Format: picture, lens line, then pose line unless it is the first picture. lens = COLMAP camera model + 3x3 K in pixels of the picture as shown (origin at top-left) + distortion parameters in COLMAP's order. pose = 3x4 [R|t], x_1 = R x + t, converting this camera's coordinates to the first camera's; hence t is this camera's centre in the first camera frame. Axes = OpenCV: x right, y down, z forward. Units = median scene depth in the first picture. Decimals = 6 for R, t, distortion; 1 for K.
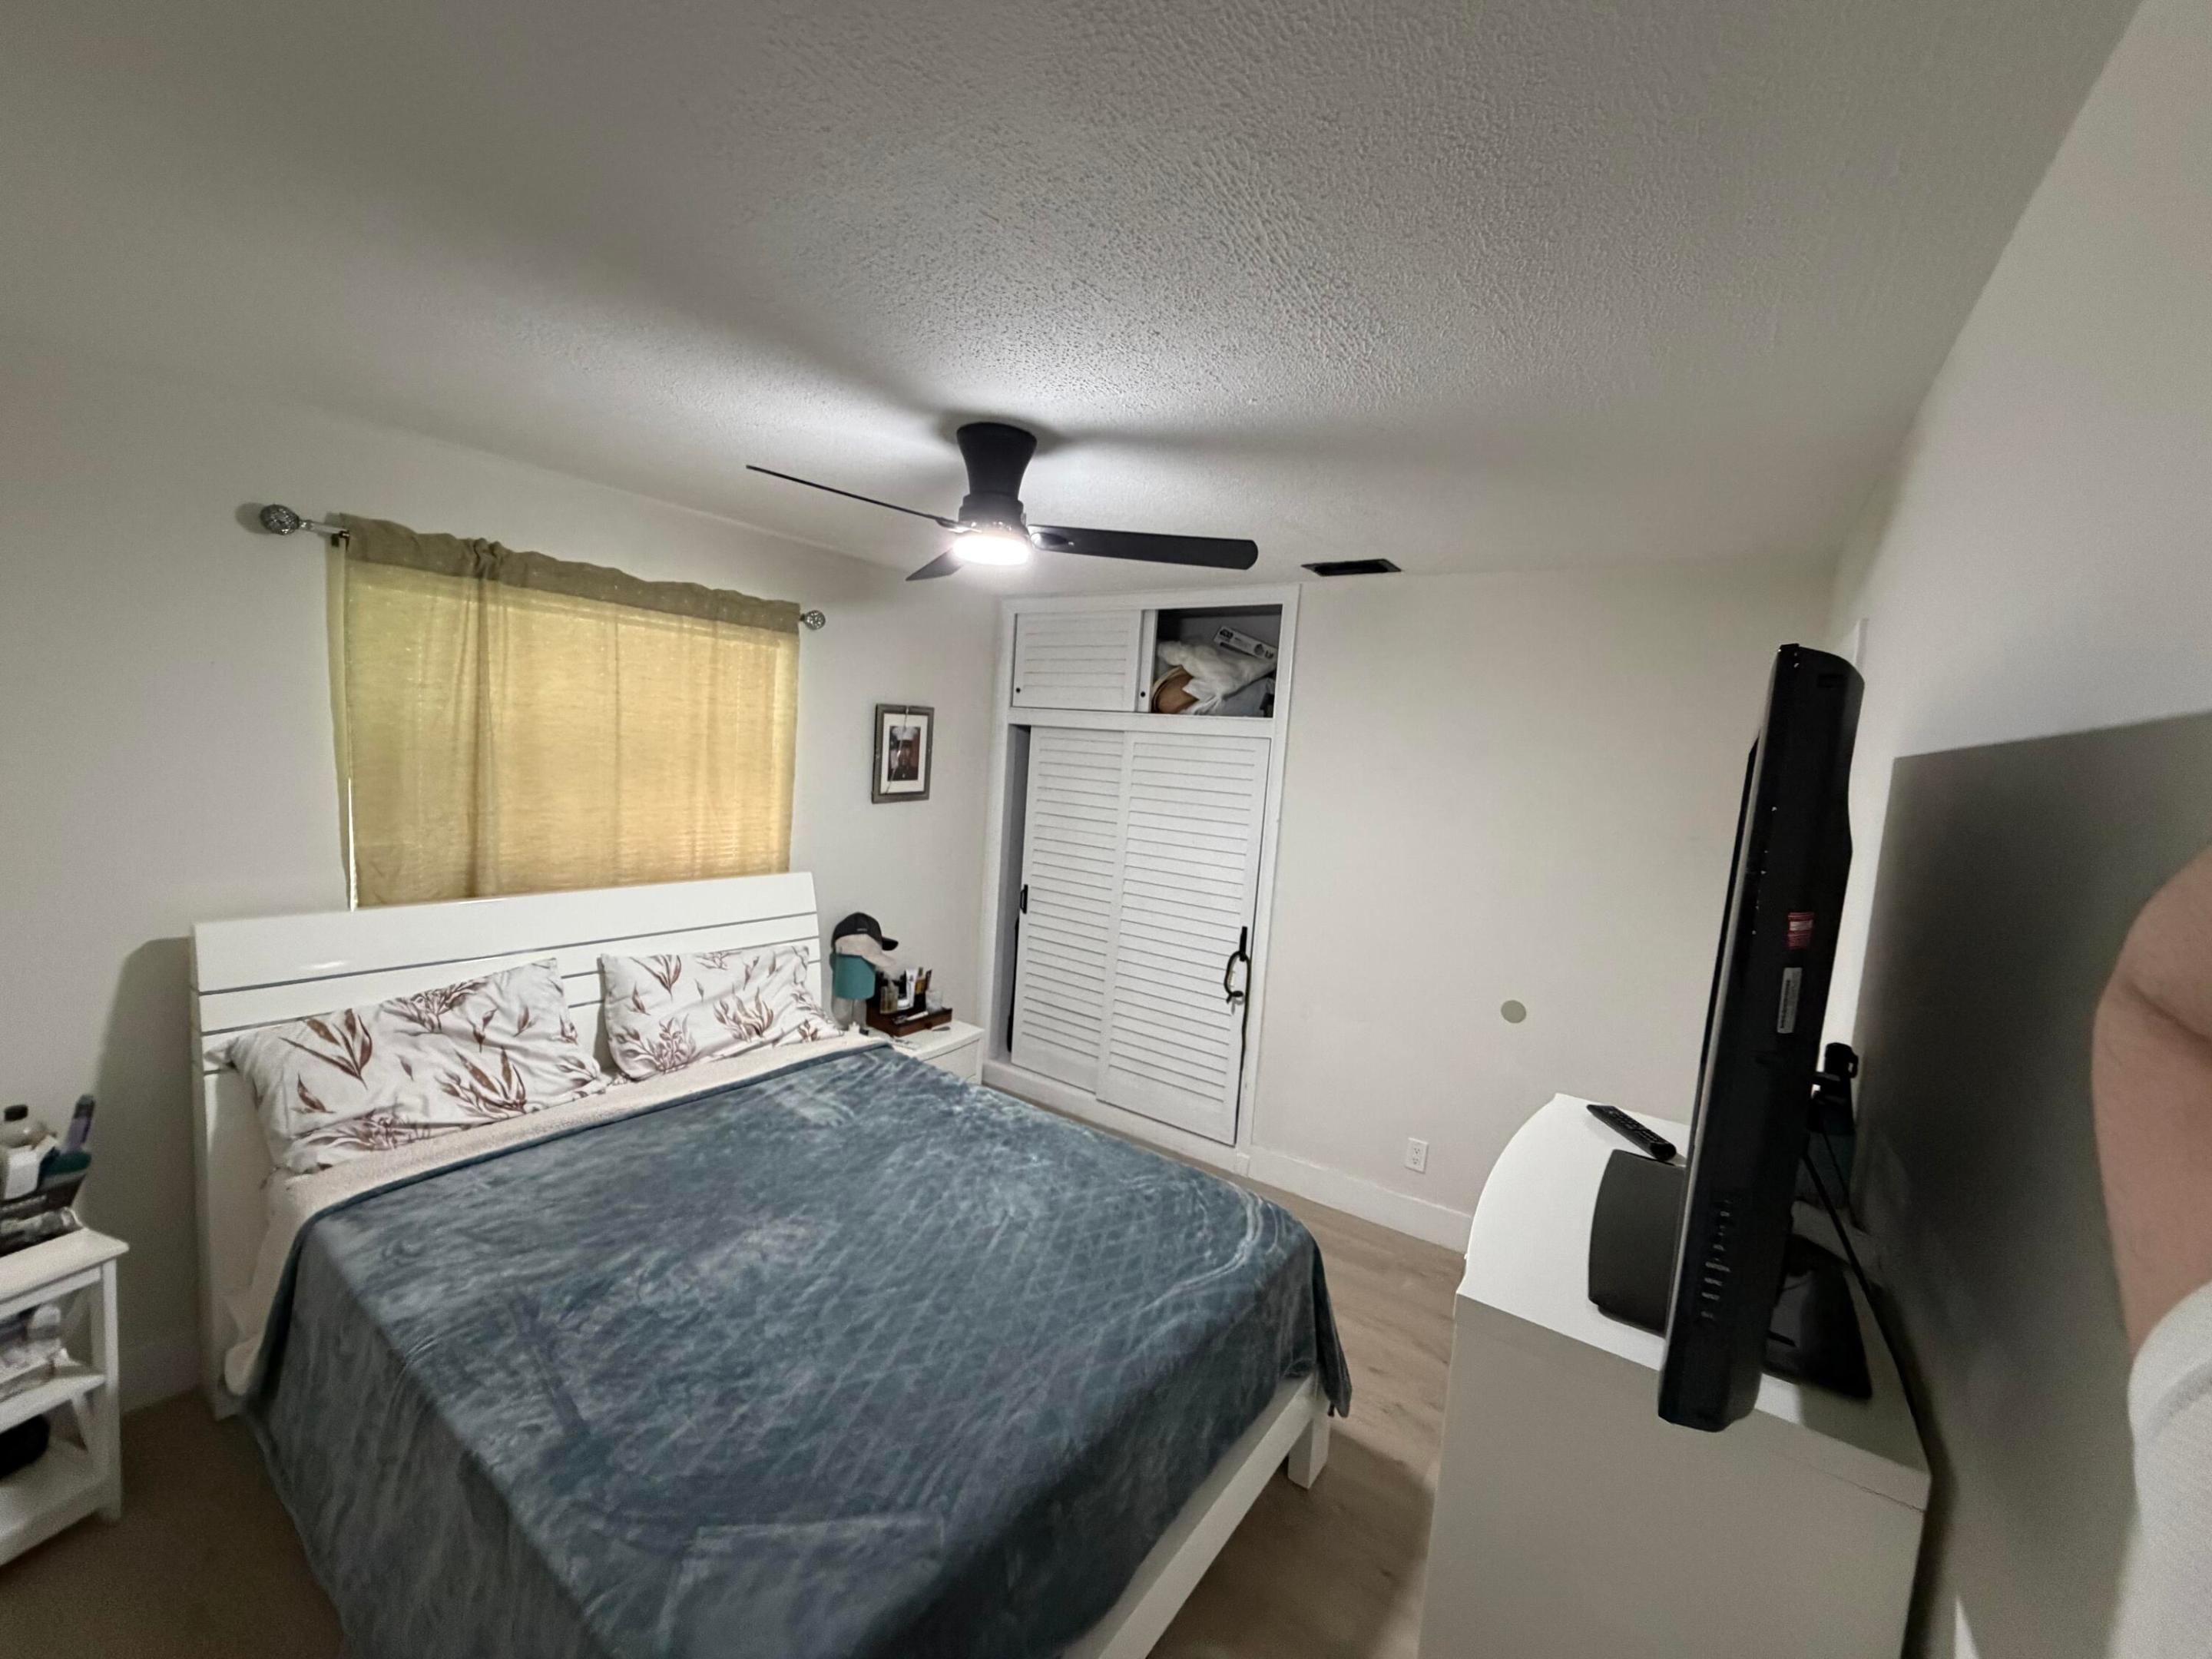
lens RADIAL K [[894.7, 0, 1106.0], [0, 894.7, 829.5], [0, 0, 1]] dist [0.000687, 0.000066]
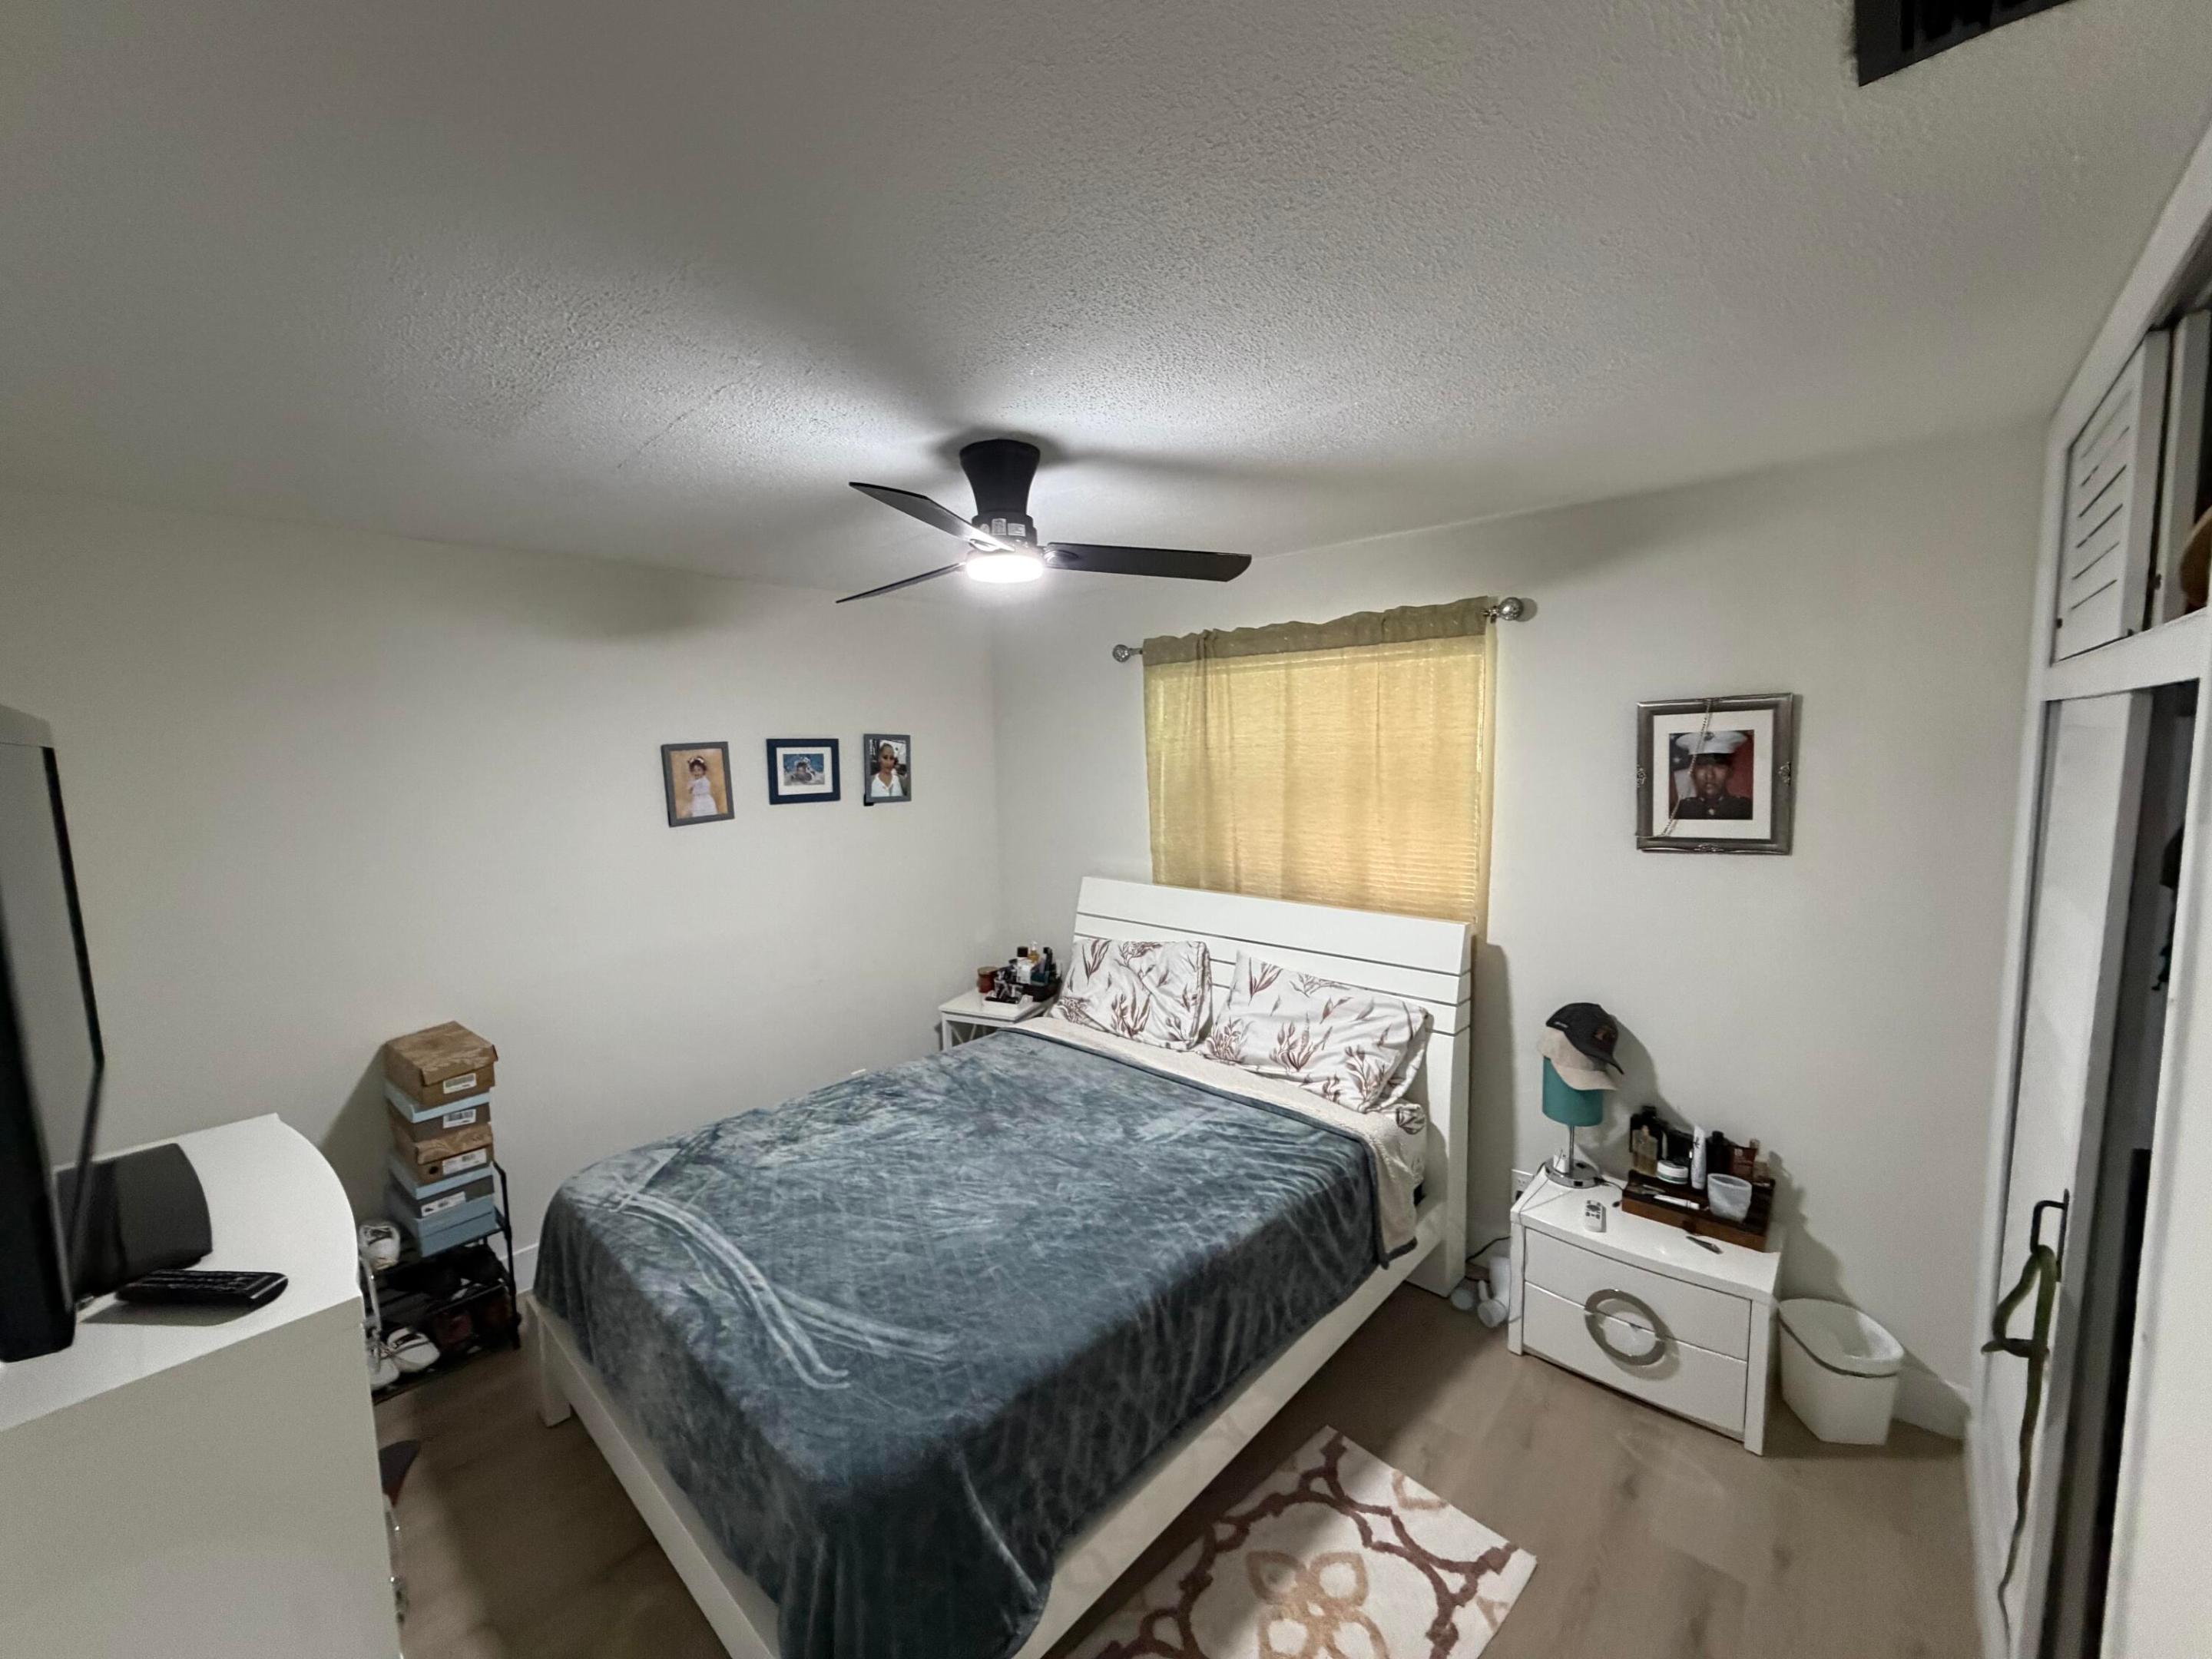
lens RADIAL K [[871.3, 0, 1106.0], [0, 871.3, 829.5], [0, 0, 1]] dist [-0.001786, -0.000079]
pose [[-0.129141, 0.019885, -0.991427, 0.580390], [-0.088469, 0.995581, 0.031492, -0.040531], [0.987672, 0.091778, -0.126811, 0.912476]]
